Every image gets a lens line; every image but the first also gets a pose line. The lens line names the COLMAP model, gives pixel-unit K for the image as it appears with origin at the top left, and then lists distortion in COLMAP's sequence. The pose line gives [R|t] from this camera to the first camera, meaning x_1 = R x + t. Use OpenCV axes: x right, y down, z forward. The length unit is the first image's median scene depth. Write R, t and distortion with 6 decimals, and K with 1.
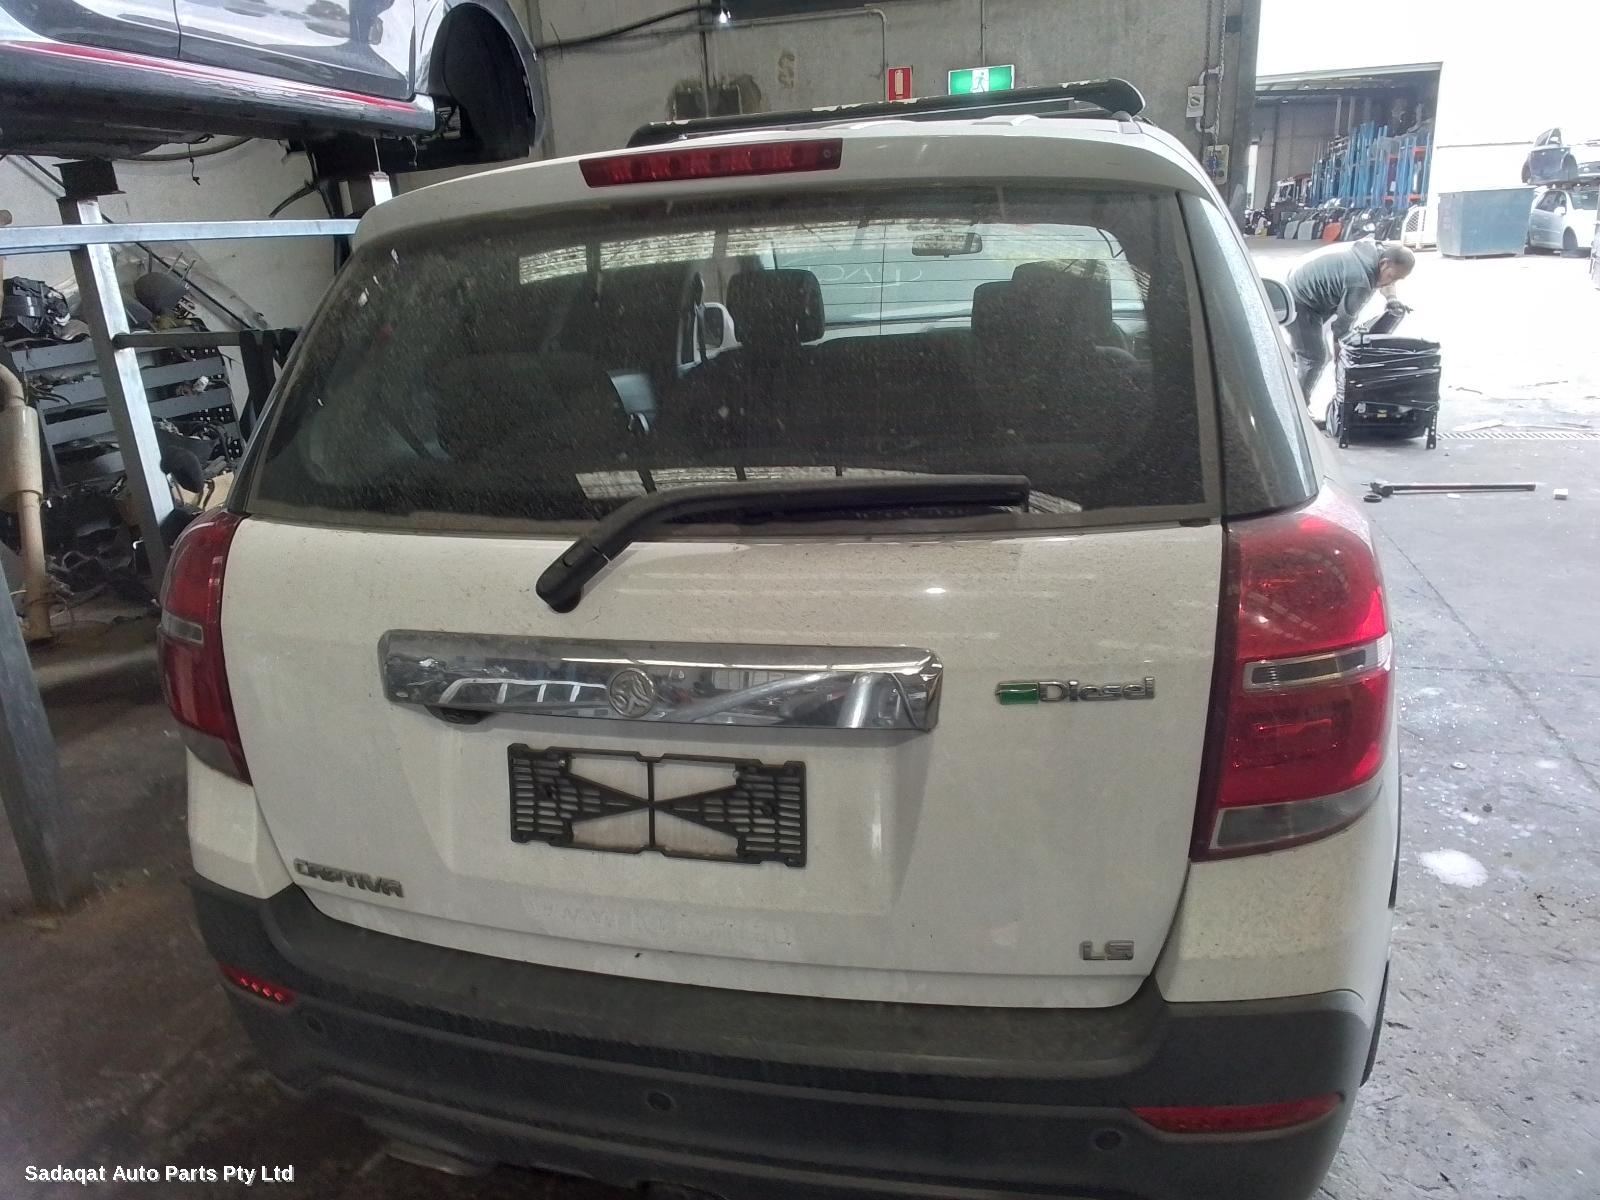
lens RADIAL K [[1142.3, 0, 805.8], [0, 1142.3, 596.2], [0, 0, 1]] dist [0.043600, -0.013349]
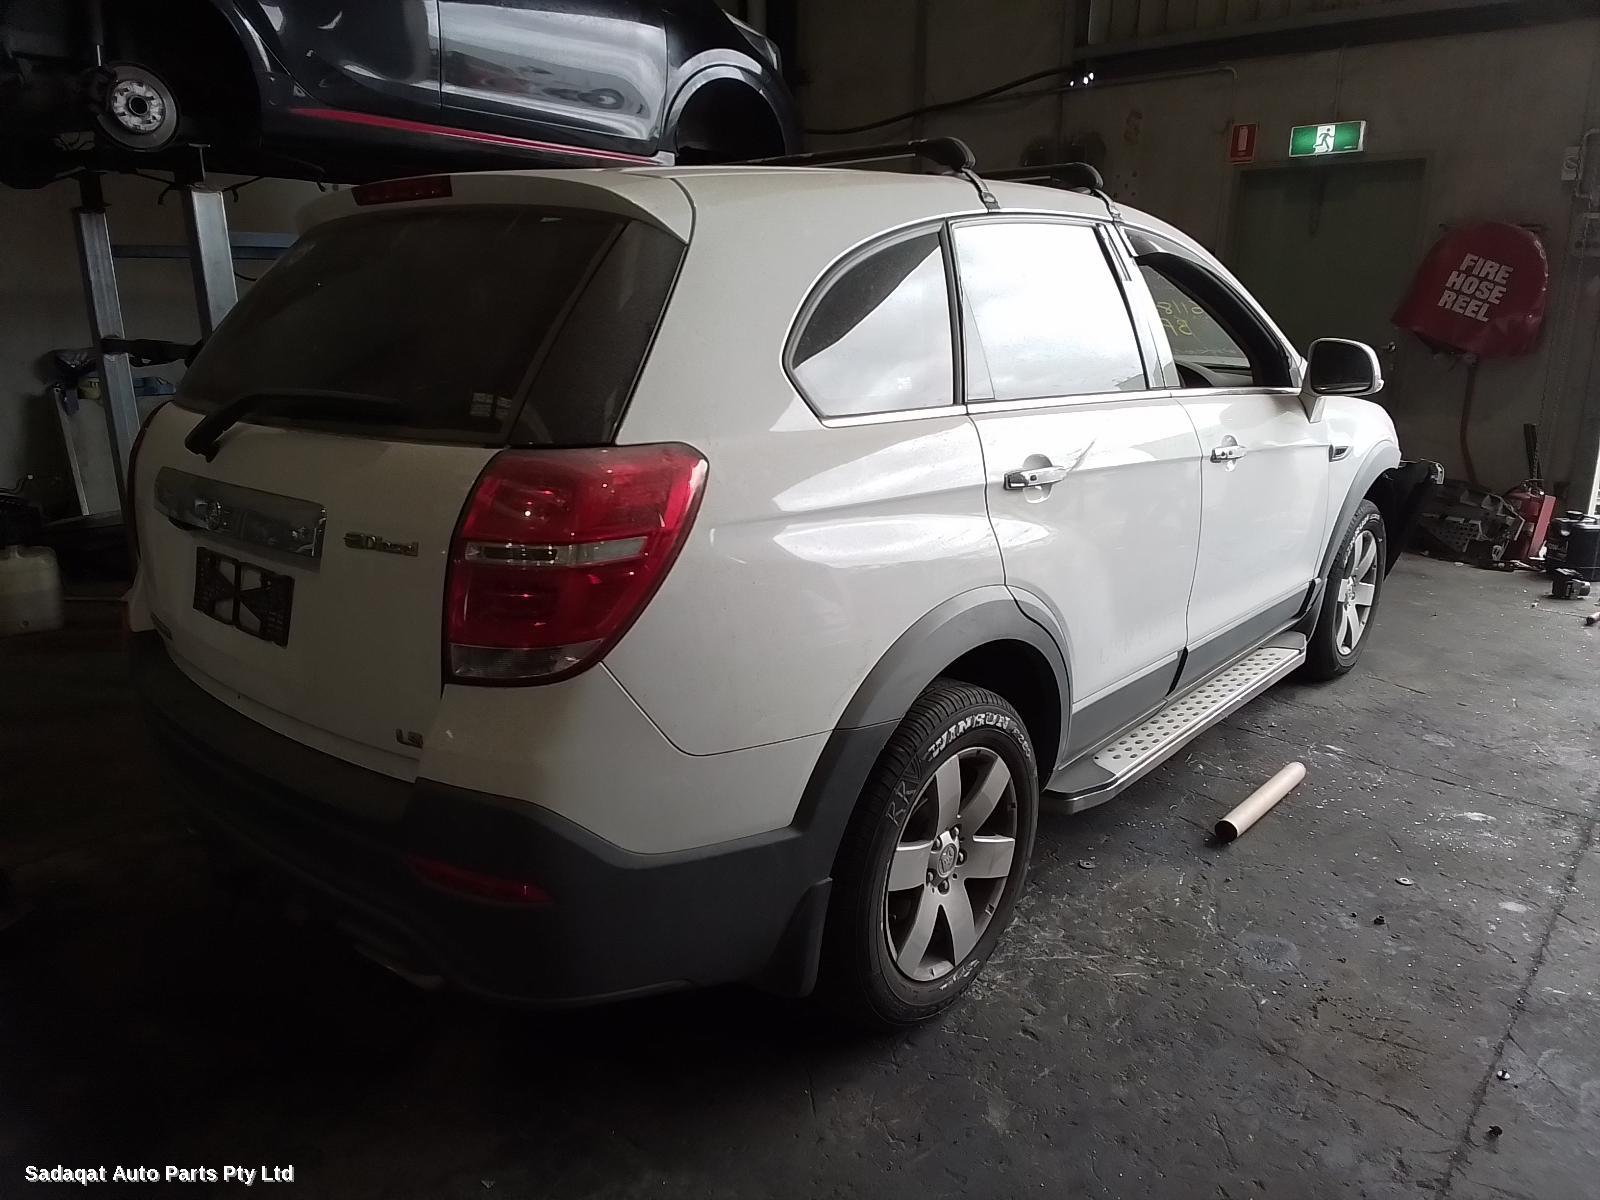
lens RADIAL K [[1142.3, 0, 792.0], [0, 1142.3, 599.3], [0, 0, 1]] dist [0.043600, -0.013349]
pose [[0.888679, 0.172300, -0.424926, 1.235853], [-0.189328, 0.981911, 0.002192, 0.045295], [0.417617, 0.078503, 0.905226, -0.101516]]
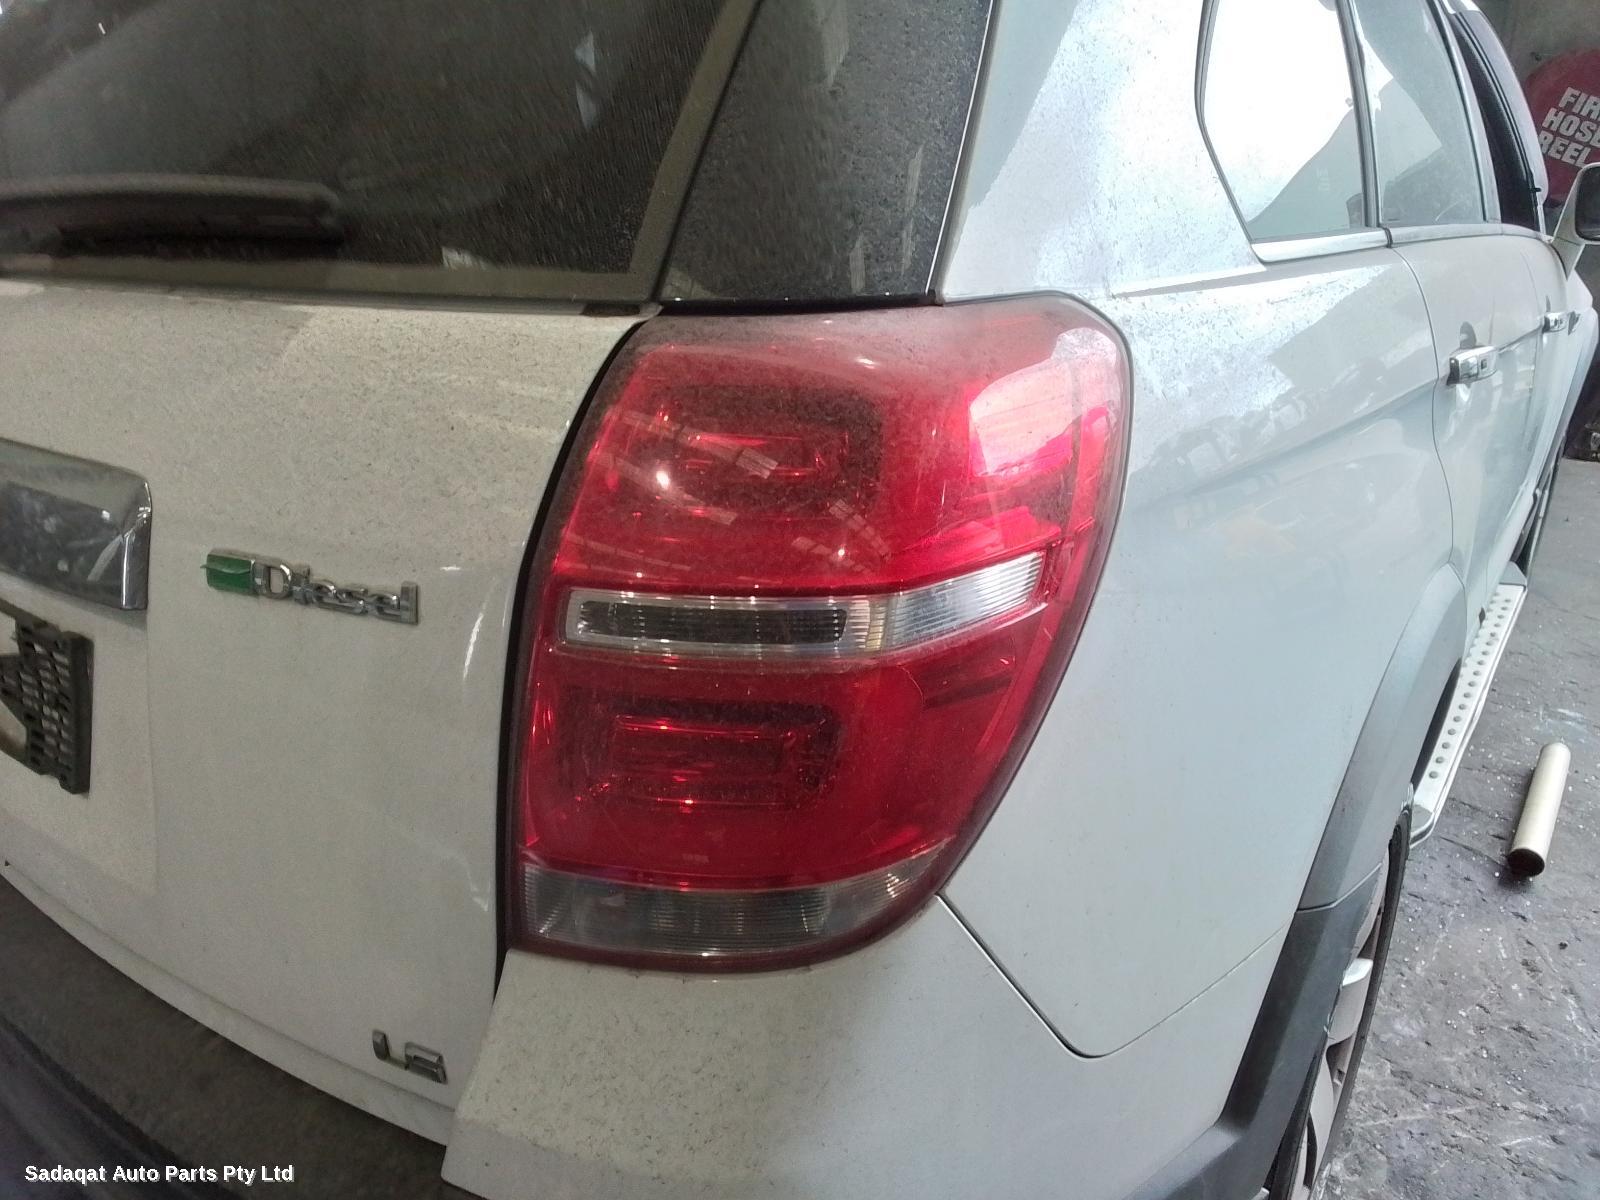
lens RADIAL K [[1142.3, 0, 791.0], [0, 1142.3, 592.1], [0, 0, 1]] dist [0.043600, -0.013349]
pose [[0.924585, 0.175182, -0.338309, 0.580933], [-0.160293, 0.984462, 0.071694, 0.009145], [0.345612, -0.012058, 0.938300, 0.521050]]
